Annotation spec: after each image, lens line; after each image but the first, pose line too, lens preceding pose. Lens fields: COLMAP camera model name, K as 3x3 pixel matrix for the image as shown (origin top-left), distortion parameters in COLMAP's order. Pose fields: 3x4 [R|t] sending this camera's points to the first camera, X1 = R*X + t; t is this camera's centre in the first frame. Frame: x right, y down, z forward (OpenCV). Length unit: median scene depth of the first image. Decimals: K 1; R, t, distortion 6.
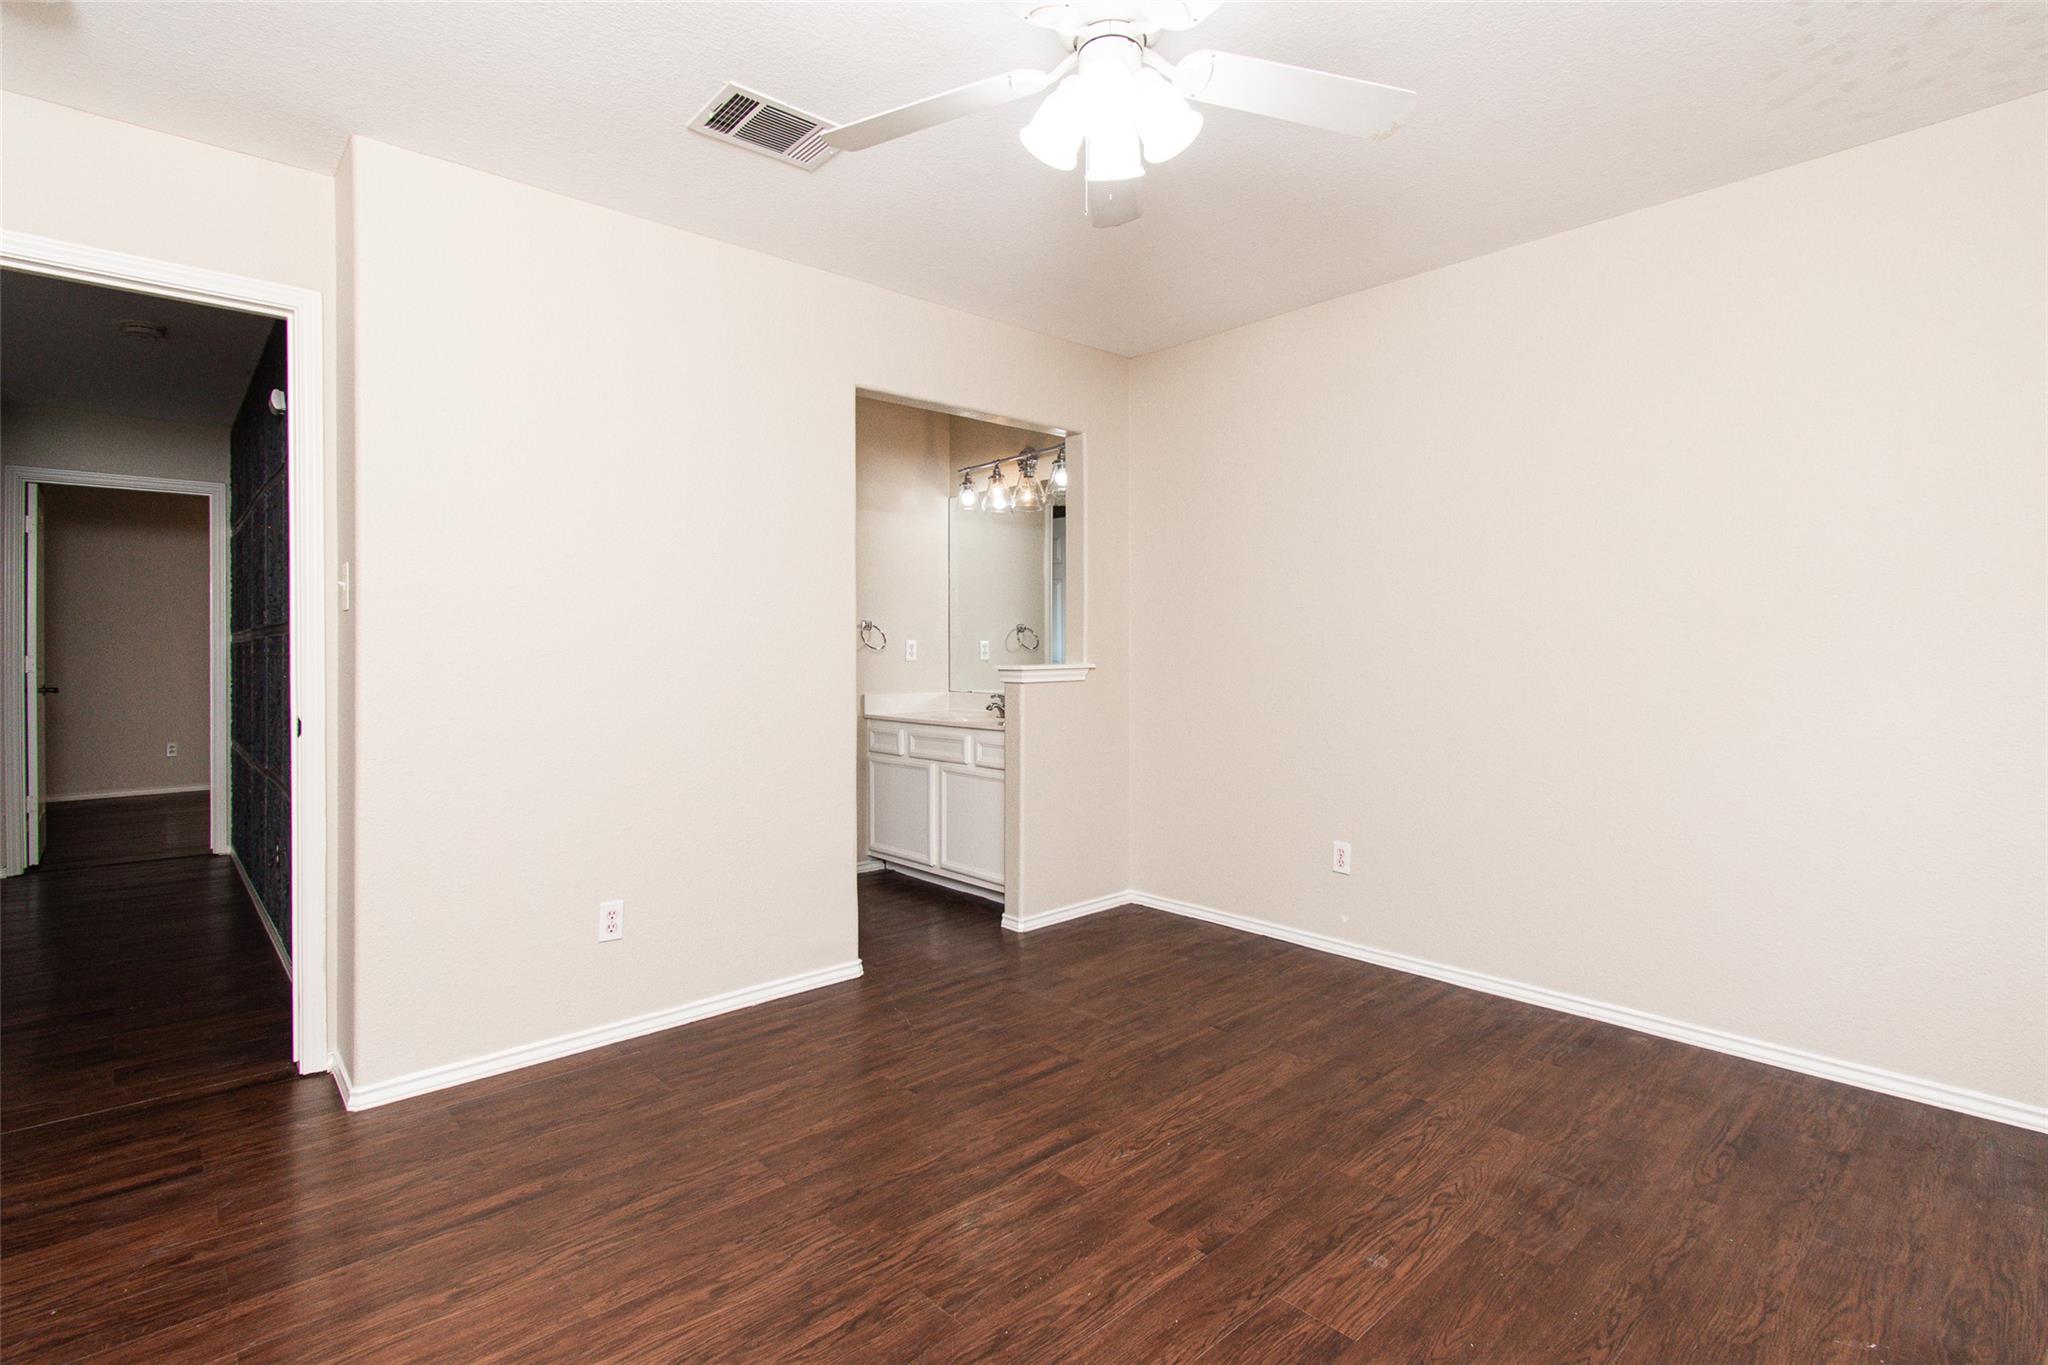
lens RADIAL K [[971.9, 0, 1037.5], [0, 971.9, 674.8], [0, 0, 1]] dist [-0.000241, -0.004788]
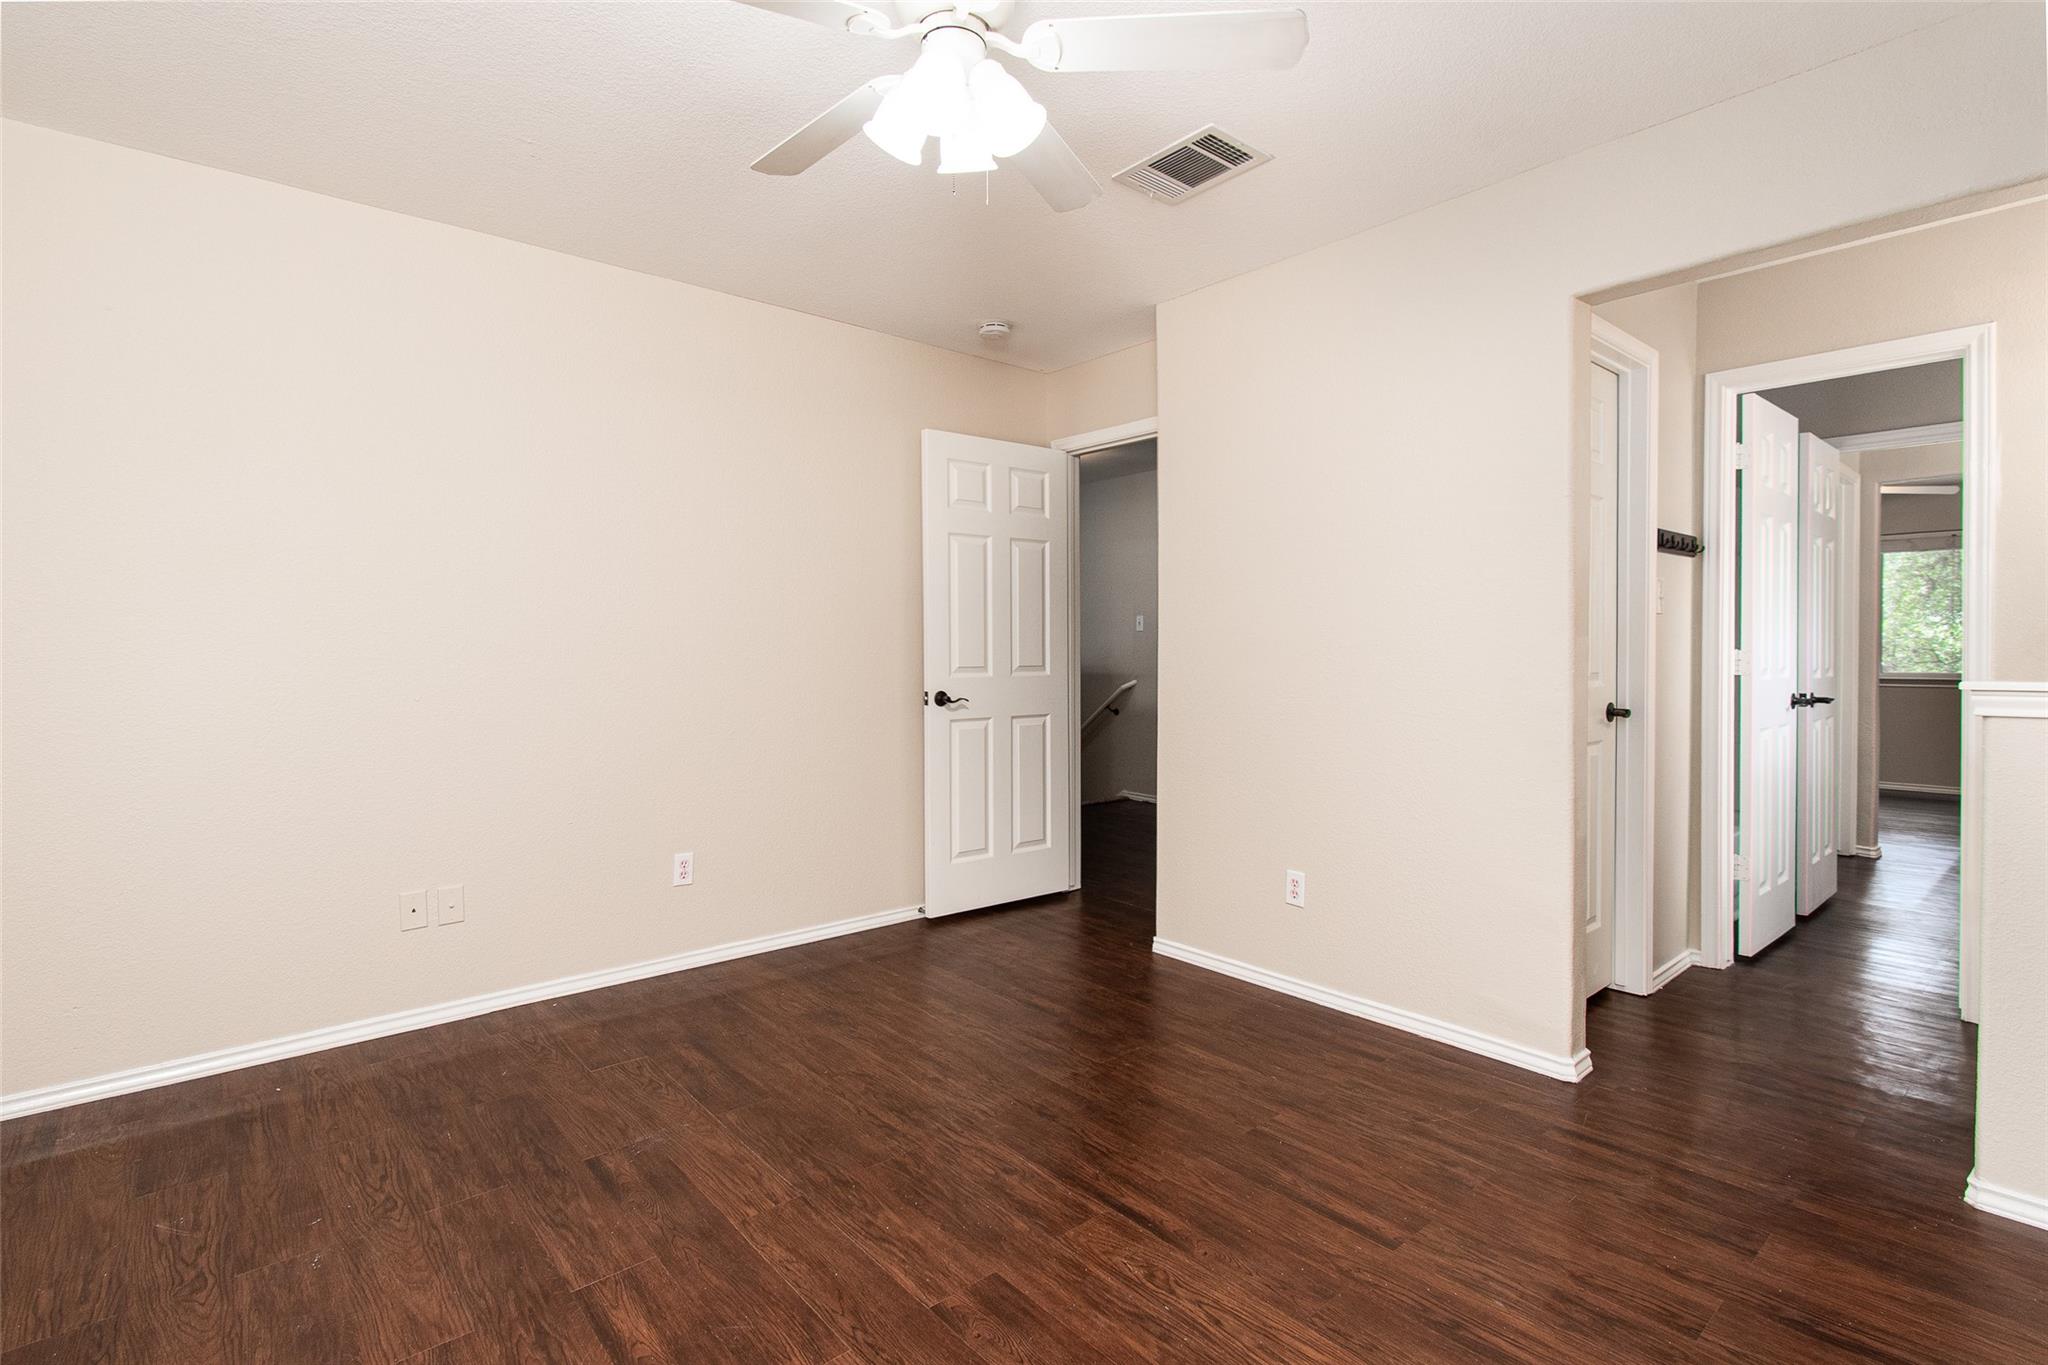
lens RADIAL K [[971.9, 0, 1018.6], [0, 971.9, 669.8], [0, 0, 1]] dist [-0.000241, -0.004788]
pose [[-0.043377, 0.024468, -0.998759, 0.984638], [-0.025034, 0.999360, 0.025570, -0.029756], [0.998745, 0.026112, -0.042736, 1.015420]]
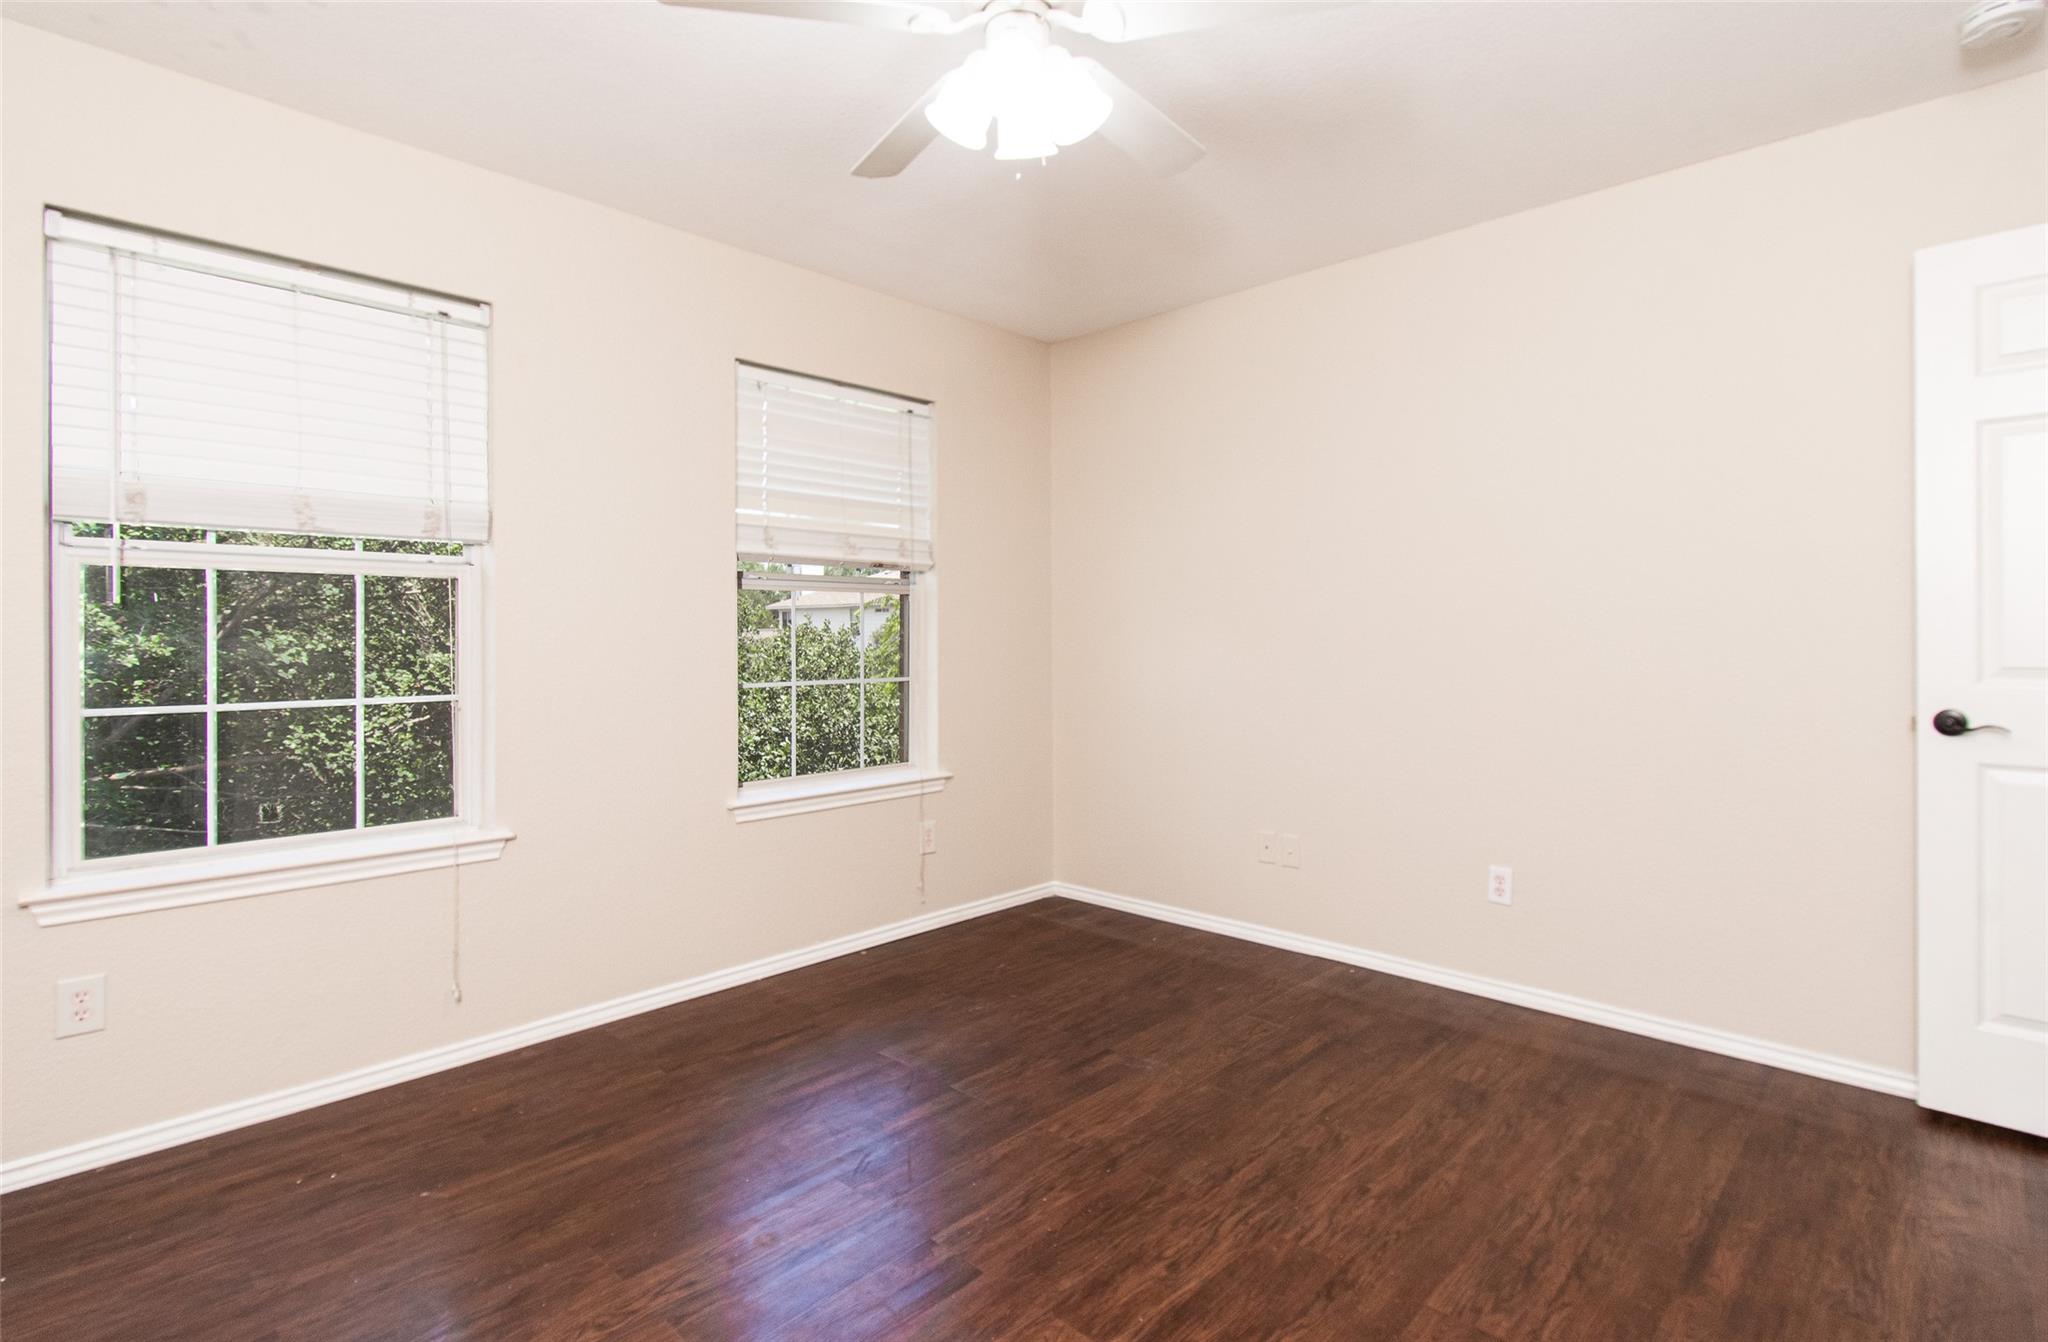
lens RADIAL K [[978.3, 0, 1018.1], [0, 978.3, 654.5], [0, 0, 1]] dist [-0.008844, -0.001002]
pose [[-0.998723, 0.006899, -0.050056, 0.118837], [0.004572, 0.998909, 0.046468, -0.051780], [0.050322, 0.046179, -0.997665, 1.823966]]
